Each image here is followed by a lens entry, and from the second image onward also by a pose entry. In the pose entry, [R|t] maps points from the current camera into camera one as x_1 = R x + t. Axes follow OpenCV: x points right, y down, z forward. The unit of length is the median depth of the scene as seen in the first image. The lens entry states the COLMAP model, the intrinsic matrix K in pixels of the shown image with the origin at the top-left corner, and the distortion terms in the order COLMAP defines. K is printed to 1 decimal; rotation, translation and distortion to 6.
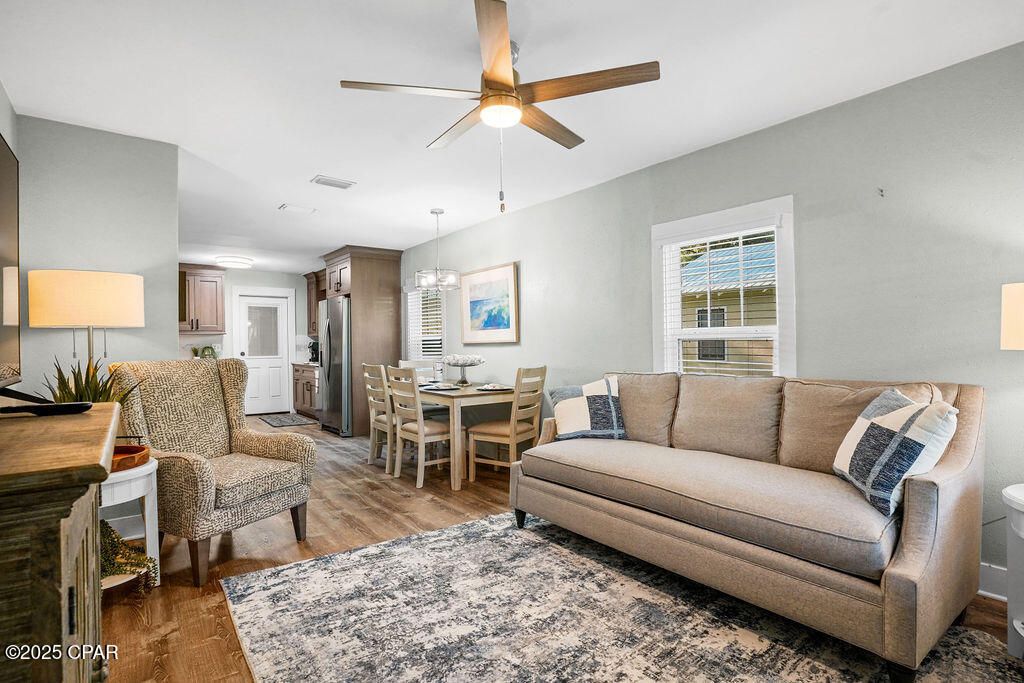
lens RADIAL K [[506.6, 0, 512.0], [0, 506.6, 341.5], [0, 0, 1]] dist [-0.050589, 0.000893]
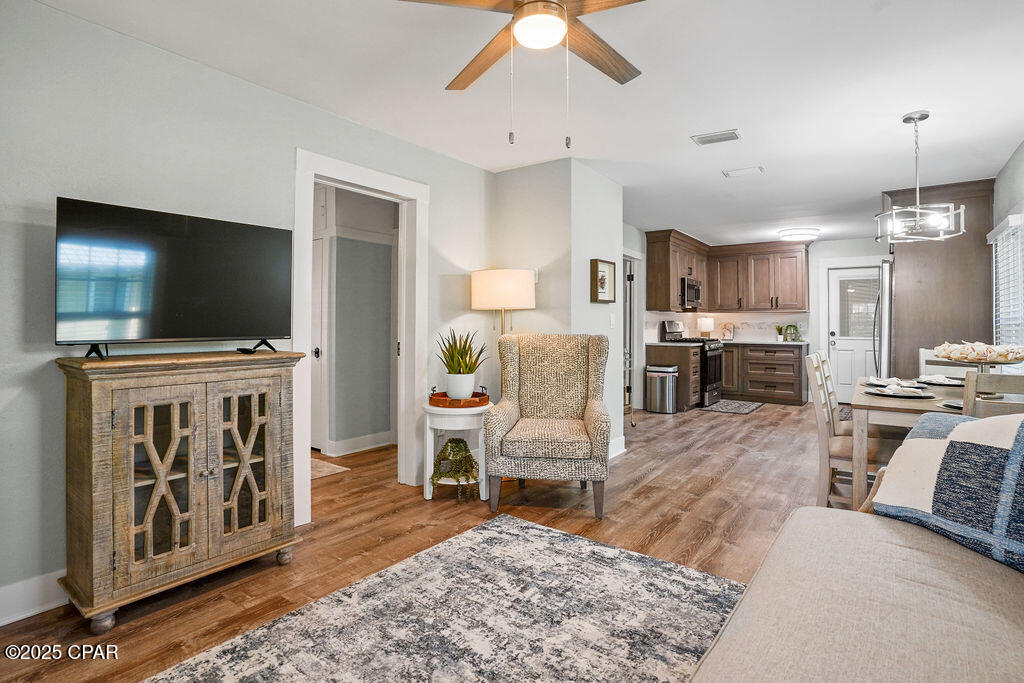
lens RADIAL K [[517.9, 0, 500.8], [0, 517.9, 317.1], [0, 0, 1]] dist [-0.051402, 0.001582]
pose [[0.253486, -0.002368, -0.967336, 0.488782], [-0.002135, 0.999993, -0.003008, -0.001902], [0.967337, 0.002827, 0.253479, 0.503156]]
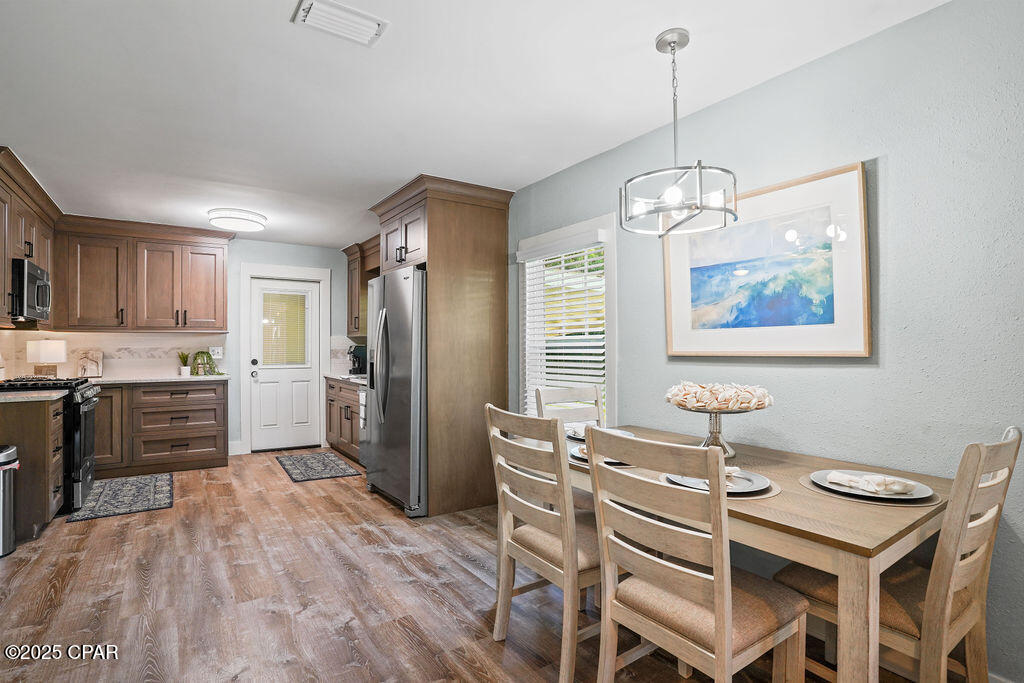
lens RADIAL K [[502.7, 0, 512.0], [0, 502.7, 341.5], [0, 0, 1]] dist [-0.069846, 0.030431]
pose [[0.998228, 0.008942, -0.058834, -0.377211], [-0.009118, 0.999955, -0.002724, -0.012568], [0.058807, 0.003255, 0.998264, 0.882093]]
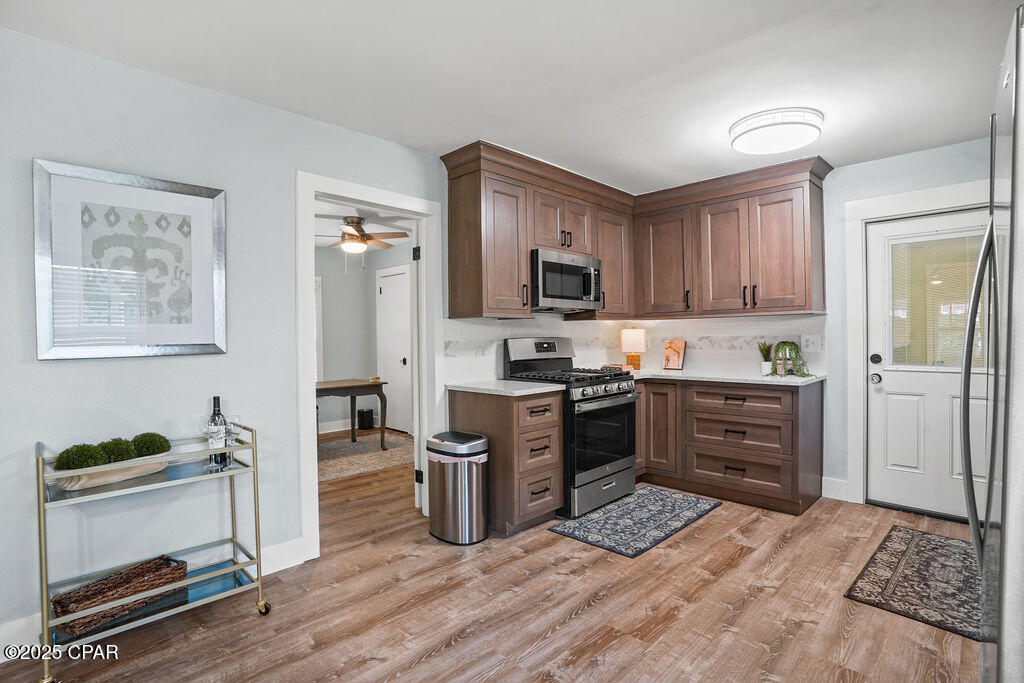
lens RADIAL K [[502.7, 0, 512.0], [0, 502.7, 341.5], [0, 0, 1]] dist [-0.069846, 0.030431]
pose [[0.123679, 0.020771, -0.992105, -0.433039], [0.016416, 0.999601, 0.022975, -0.011475], [0.992186, -0.019128, 0.123289, 1.667623]]
